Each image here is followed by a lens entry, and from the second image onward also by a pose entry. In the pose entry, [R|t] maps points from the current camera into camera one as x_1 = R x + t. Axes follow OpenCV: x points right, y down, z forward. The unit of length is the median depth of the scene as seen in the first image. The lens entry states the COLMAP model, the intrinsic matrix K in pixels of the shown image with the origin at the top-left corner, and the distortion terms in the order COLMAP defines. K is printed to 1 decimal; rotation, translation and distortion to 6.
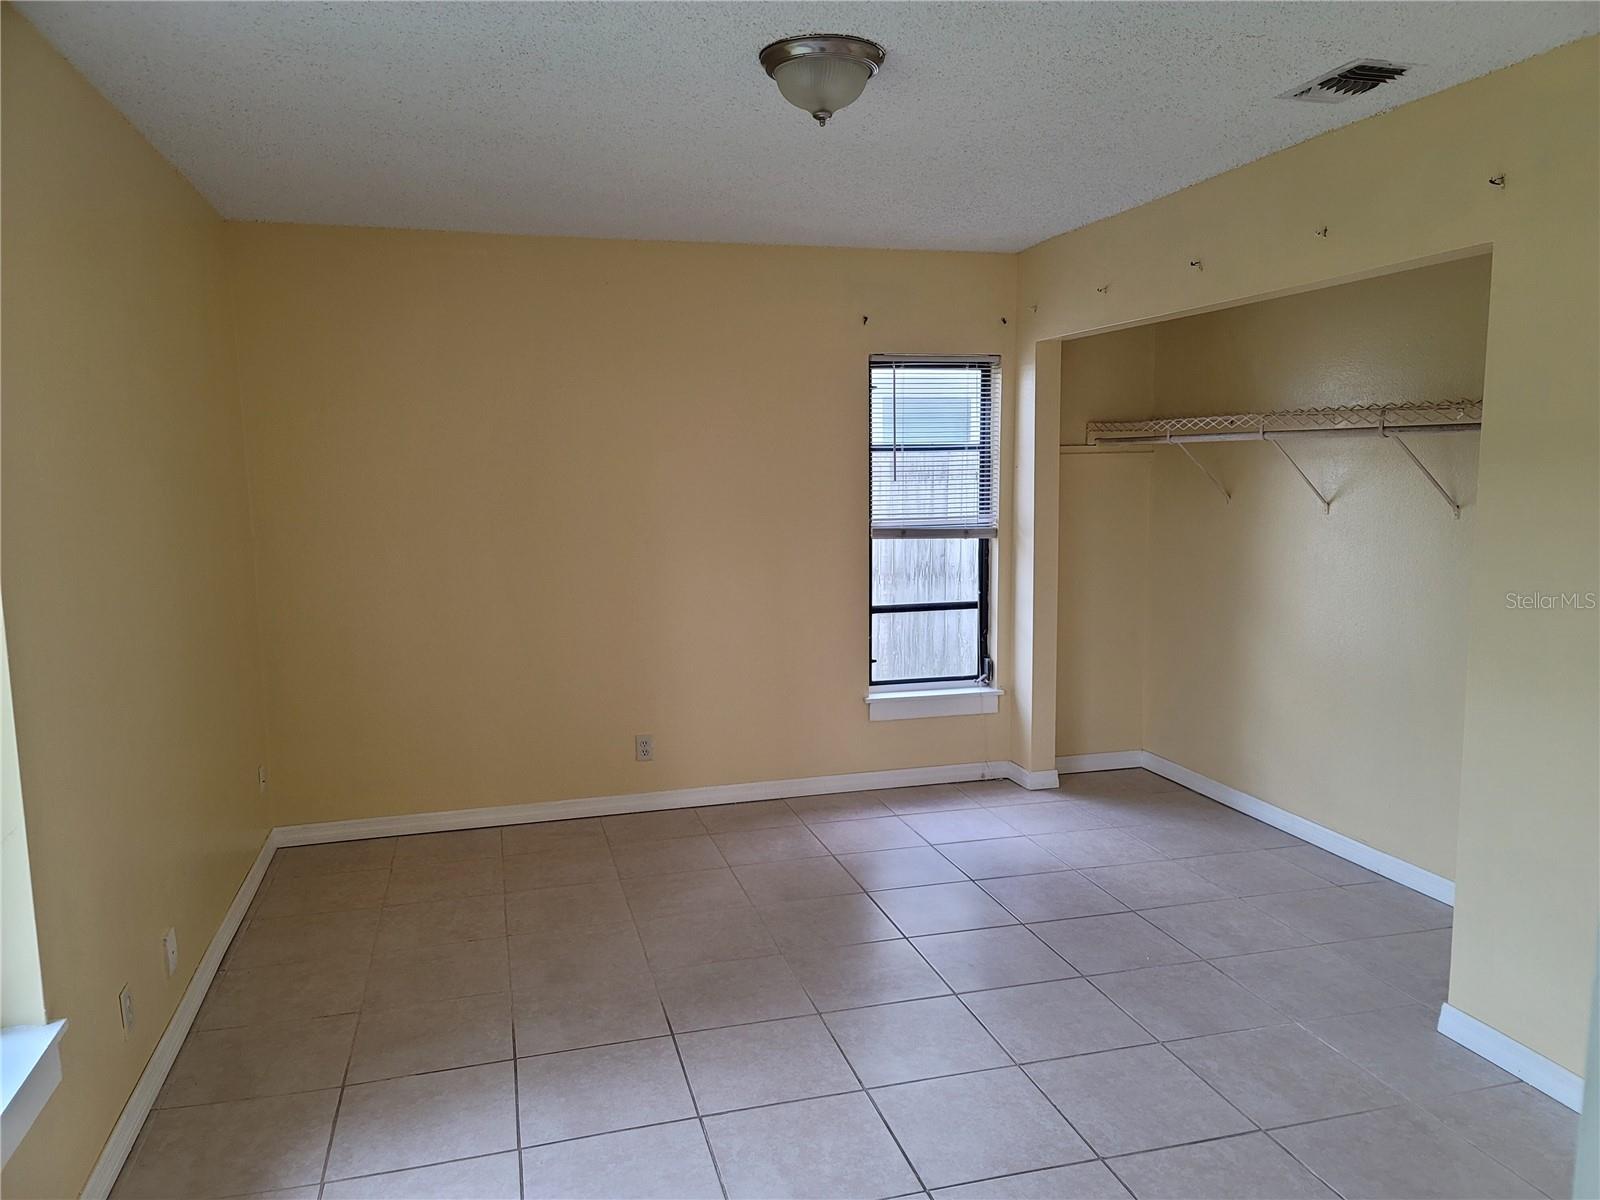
lens RADIAL K [[1174.8, 0, 800.0], [0, 1174.8, 600.0], [0, 0, 1]] dist [-0.008758, 0.000965]
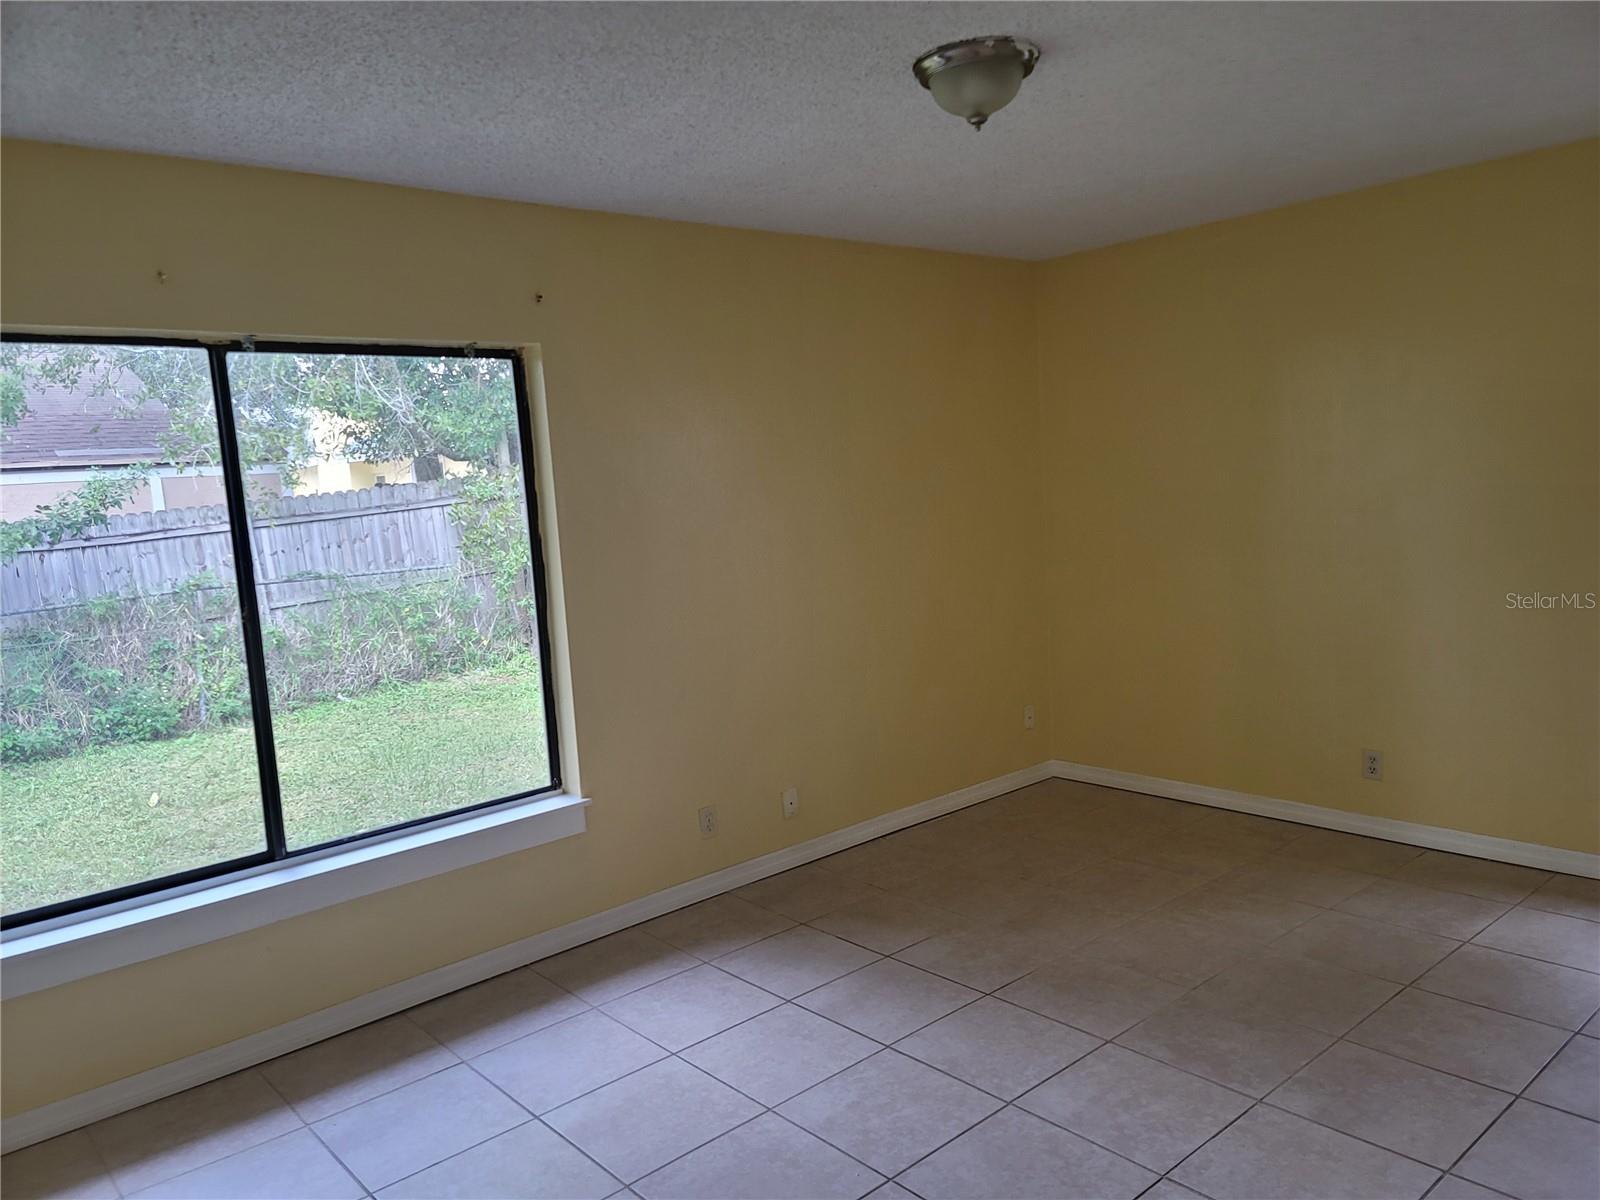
lens RADIAL K [[1174.8, 0, 800.0], [0, 1174.8, 600.0], [0, 0, 1]] dist [-0.008758, 0.000965]
pose [[0.435136, 0.092174, -0.895634, 0.485543], [-0.060256, 0.995497, 0.073177, -0.038351], [0.898346, 0.022125, 0.438730, 0.236204]]
